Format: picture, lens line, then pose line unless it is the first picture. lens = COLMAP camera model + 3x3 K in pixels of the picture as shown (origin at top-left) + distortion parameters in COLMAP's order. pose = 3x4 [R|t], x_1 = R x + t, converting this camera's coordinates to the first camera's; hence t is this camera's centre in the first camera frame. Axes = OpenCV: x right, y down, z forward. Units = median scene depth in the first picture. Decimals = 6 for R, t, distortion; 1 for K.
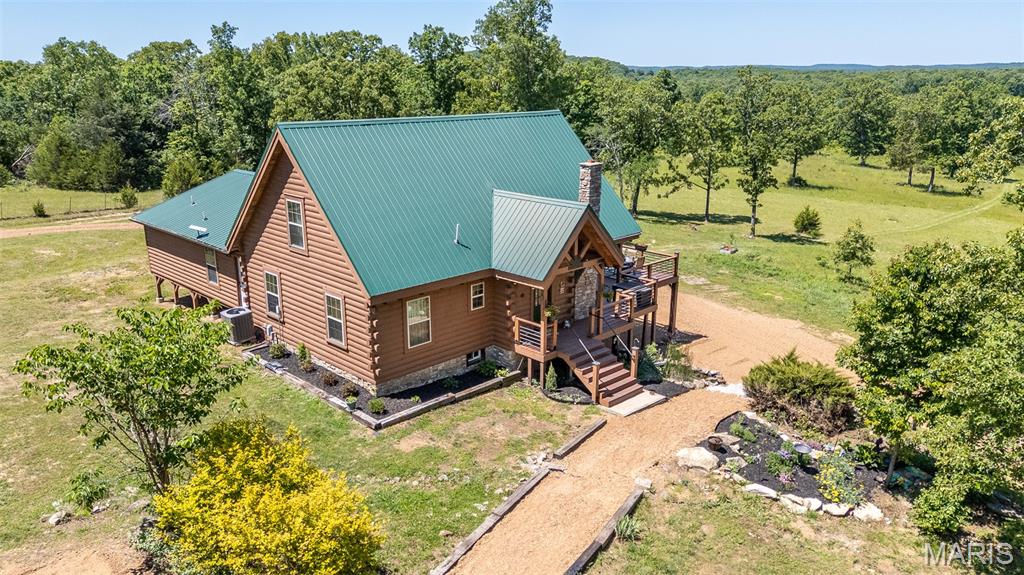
lens RADIAL K [[750.3, 0, 512.0], [0, 750.3, 287.5], [0, 0, 1]] dist [0.078056, -0.073878]
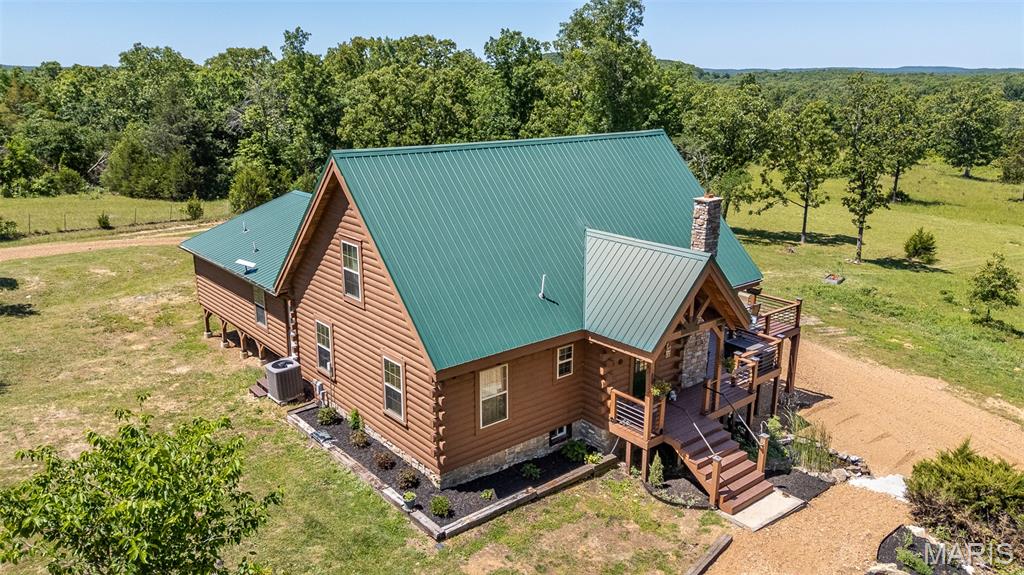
lens RADIAL K [[750.3, 0, 512.0], [0, 750.3, 287.5], [0, 0, 1]] dist [0.078056, -0.073878]
pose [[0.995863, 0.026424, -0.086937, -0.023743], [-0.026702, 0.999641, -0.002033, -0.044742], [0.086852, 0.004346, 0.996212, 0.121934]]
